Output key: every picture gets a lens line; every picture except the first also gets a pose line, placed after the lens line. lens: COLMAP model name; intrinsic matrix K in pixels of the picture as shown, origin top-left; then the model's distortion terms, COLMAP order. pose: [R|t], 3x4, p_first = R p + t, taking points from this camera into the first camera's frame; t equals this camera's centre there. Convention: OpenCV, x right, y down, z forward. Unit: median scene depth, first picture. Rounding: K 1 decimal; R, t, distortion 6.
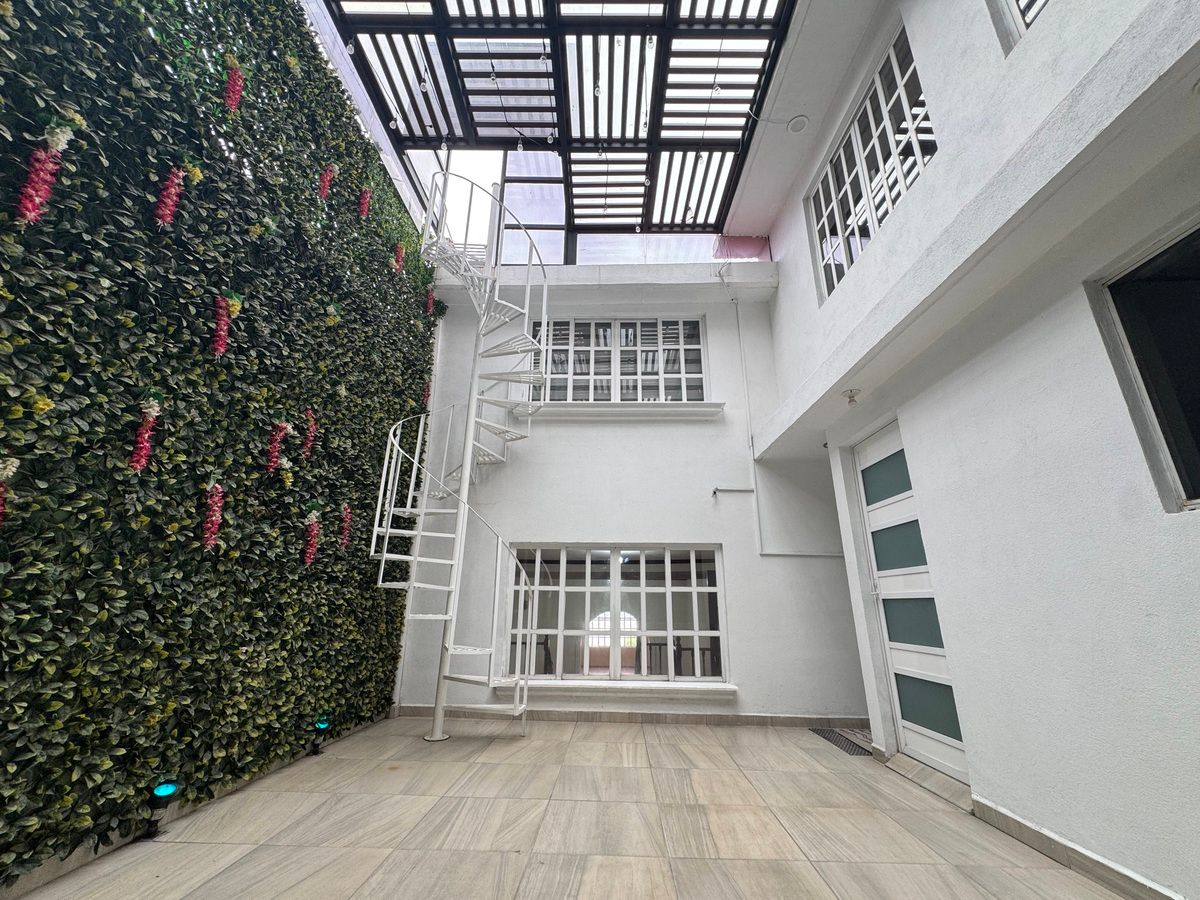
lens RADIAL K [[478.8, 0, 599.0], [0, 478.8, 448.8], [0, 0, 1]] dist [-0.006177, 0.000928]
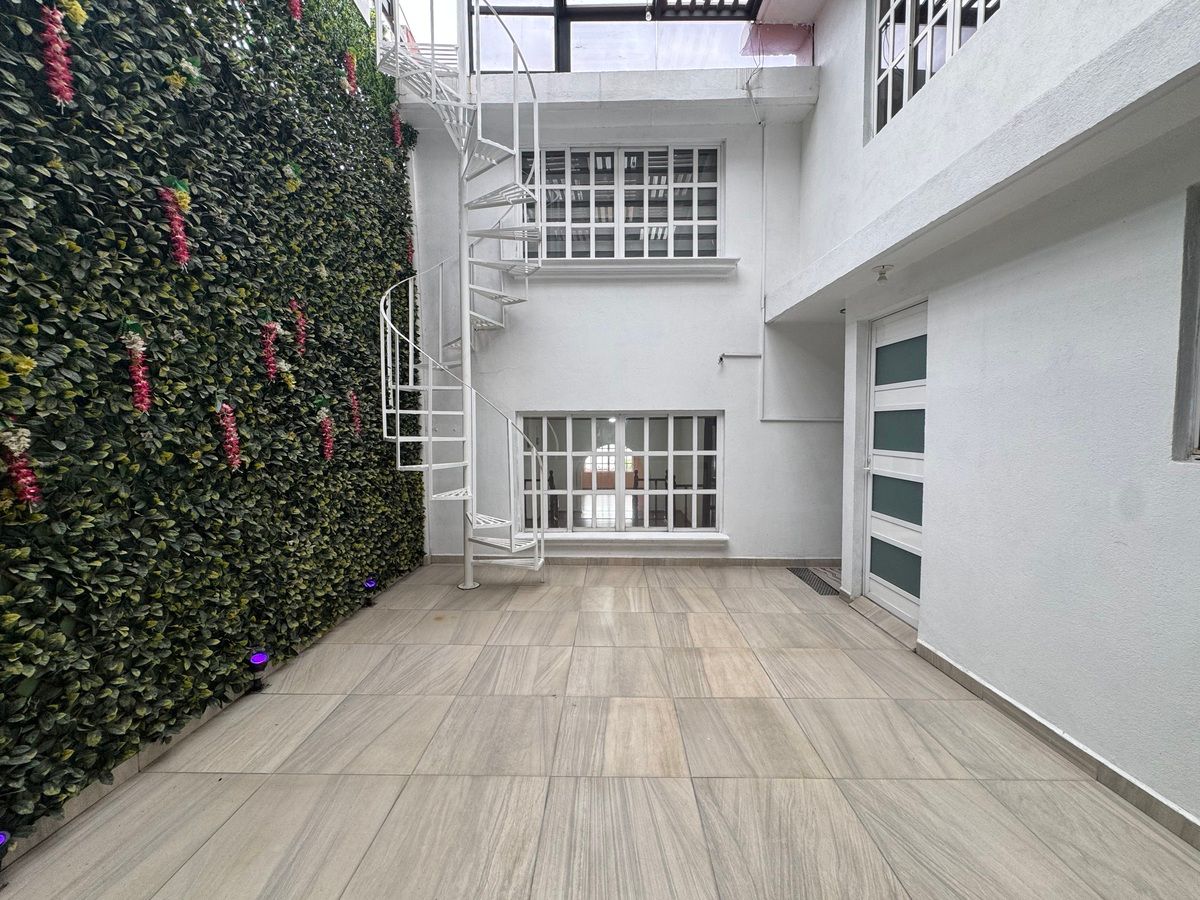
lens RADIAL K [[478.8, 0, 598.8], [0, 478.8, 451.5], [0, 0, 1]] dist [-0.006177, 0.000928]
pose [[0.999818, -0.016504, 0.009546, -0.036289], [0.011896, 0.931283, 0.364103, -0.152358], [-0.014899, -0.363923, 0.931310, 0.034305]]
